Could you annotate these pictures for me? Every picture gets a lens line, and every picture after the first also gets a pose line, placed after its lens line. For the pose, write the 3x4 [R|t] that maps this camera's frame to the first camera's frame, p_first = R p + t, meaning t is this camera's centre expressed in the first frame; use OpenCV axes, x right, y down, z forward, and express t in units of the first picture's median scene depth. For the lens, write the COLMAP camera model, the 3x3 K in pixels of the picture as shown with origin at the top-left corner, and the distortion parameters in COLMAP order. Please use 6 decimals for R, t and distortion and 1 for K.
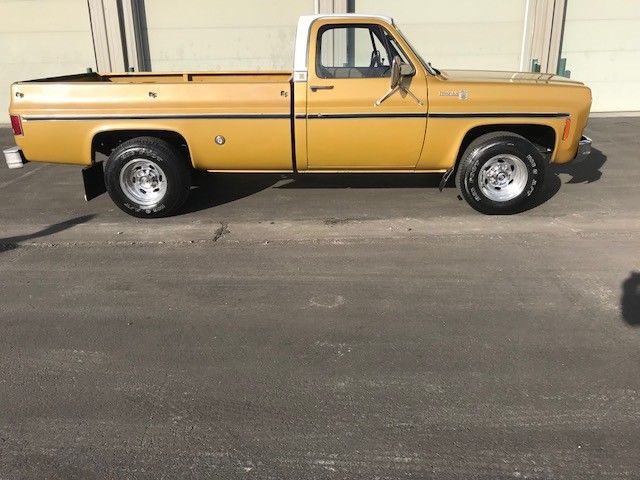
lens RADIAL K [[534.7, 0, 320.1], [0, 534.7, 226.3], [0, 0, 1]] dist [0.013642, -0.004217]
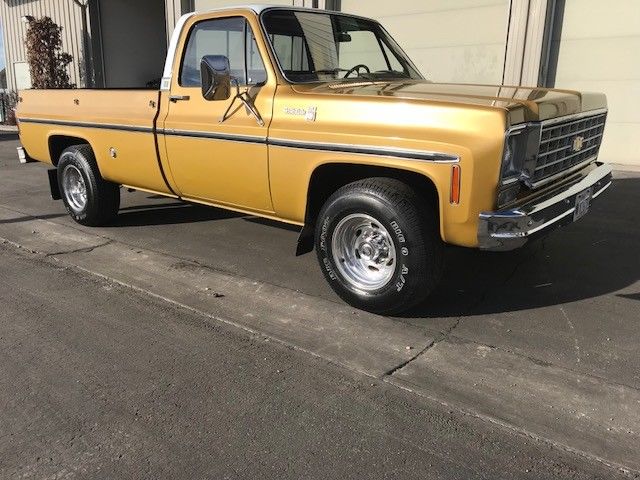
lens RADIAL K [[534.7, 0, 320.1], [0, 534.7, 226.3], [0, 0, 1]] dist [0.013642, -0.004217]
pose [[0.787416, 0.164687, -0.594015, 0.675539], [-0.200233, 0.979729, 0.006198, -0.115378], [0.582995, 0.114061, 0.804430, 0.489017]]
